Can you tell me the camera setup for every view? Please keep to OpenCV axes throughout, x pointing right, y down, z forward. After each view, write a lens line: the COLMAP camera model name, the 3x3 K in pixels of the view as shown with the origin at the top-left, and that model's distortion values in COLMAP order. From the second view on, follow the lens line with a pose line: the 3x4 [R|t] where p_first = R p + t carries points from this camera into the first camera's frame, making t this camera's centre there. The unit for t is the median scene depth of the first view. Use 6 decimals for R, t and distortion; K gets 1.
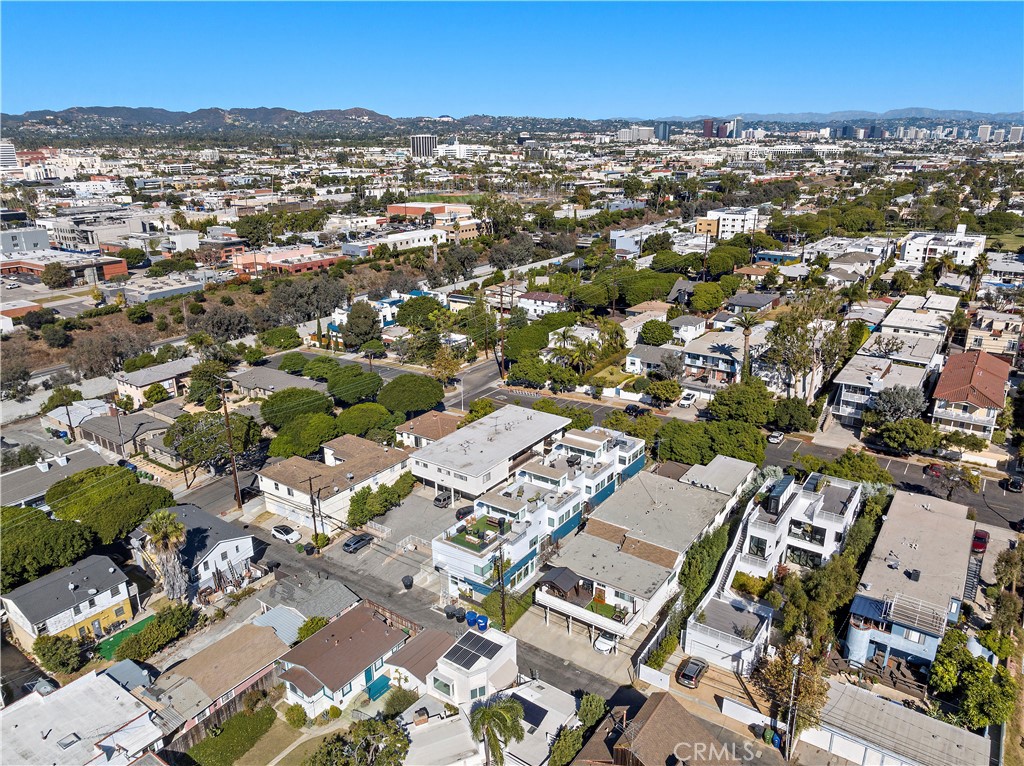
lens RADIAL K [[716.5, 0, 512.0], [0, 716.5, 383.0], [0, 0, 1]] dist [-0.026289, -0.002818]
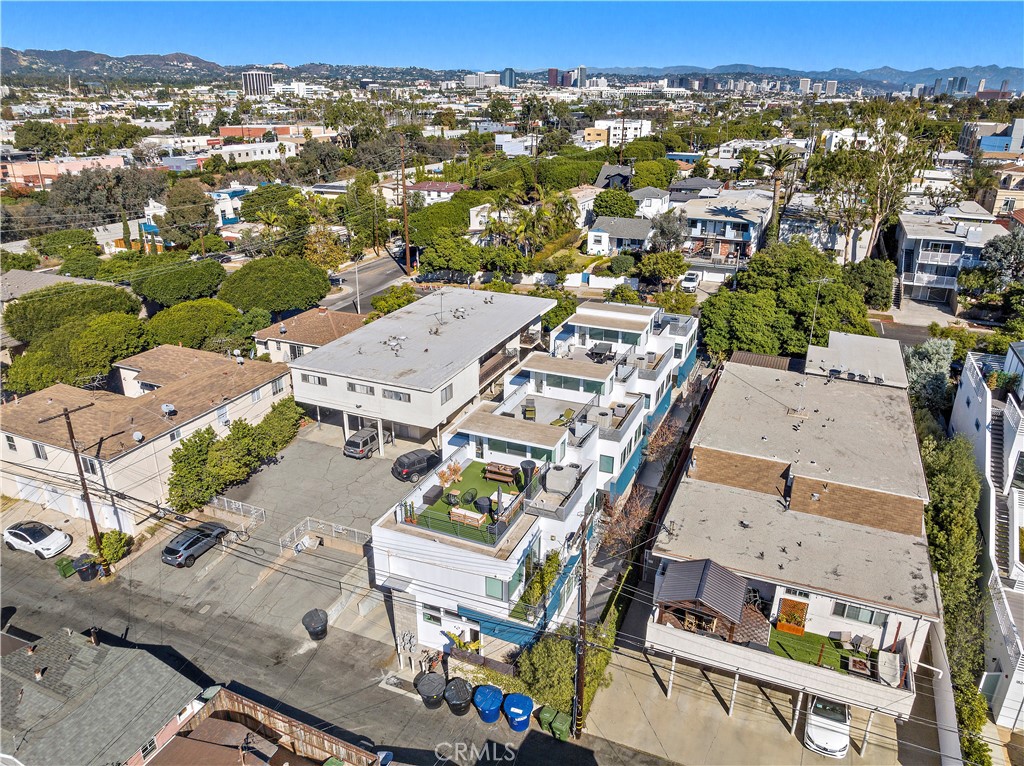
lens RADIAL K [[726.8, 0, 507.6], [0, 726.8, 382.2], [0, 0, 1]] dist [-0.068076, 0.049012]
pose [[0.980451, -0.064404, 0.185924, -0.079787], [0.053600, 0.996600, 0.062567, 0.083407], [-0.189321, -0.051378, 0.980570, 0.425607]]
